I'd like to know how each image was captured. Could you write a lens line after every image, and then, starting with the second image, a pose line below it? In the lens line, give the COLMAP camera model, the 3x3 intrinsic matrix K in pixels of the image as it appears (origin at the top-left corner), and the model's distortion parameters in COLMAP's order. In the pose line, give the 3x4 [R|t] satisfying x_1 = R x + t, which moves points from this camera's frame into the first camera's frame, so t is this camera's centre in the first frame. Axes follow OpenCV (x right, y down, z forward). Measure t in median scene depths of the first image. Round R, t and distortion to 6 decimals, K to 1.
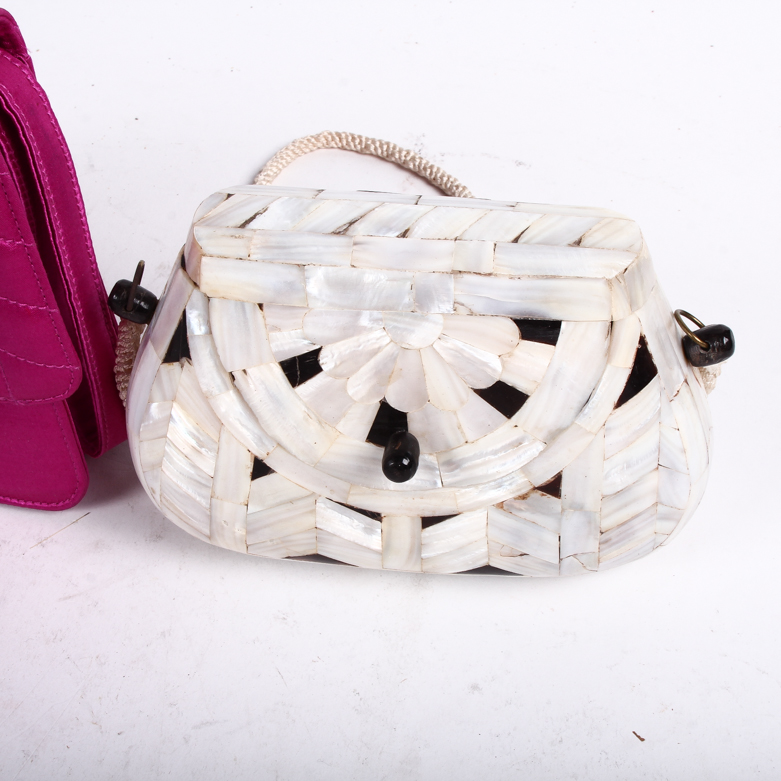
lens RADIAL K [[1308.1, 0, 415.8], [0, 1308.1, 380.6], [0, 0, 1]] dist [-0.078073, 0.000000]
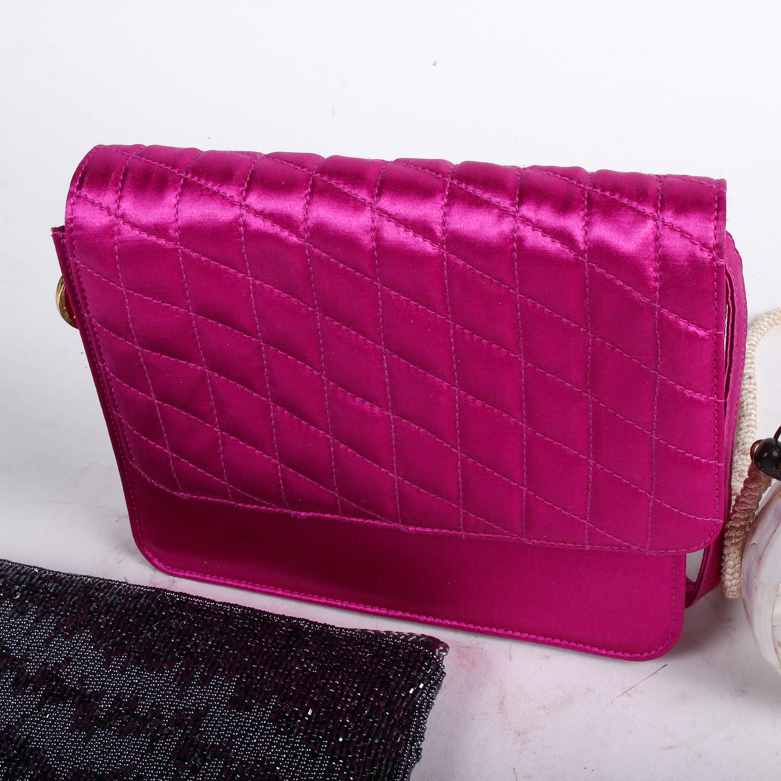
lens RADIAL K [[1308.1, 0, 421.8], [0, 1308.1, 380.9], [0, 0, 1]] dist [-0.078073, 0.000000]
pose [[0.992820, 0.035220, -0.114314, -0.401124], [-0.049907, 0.990481, -0.128282, 0.025756], [0.108708, 0.133066, 0.985127, -0.064401]]
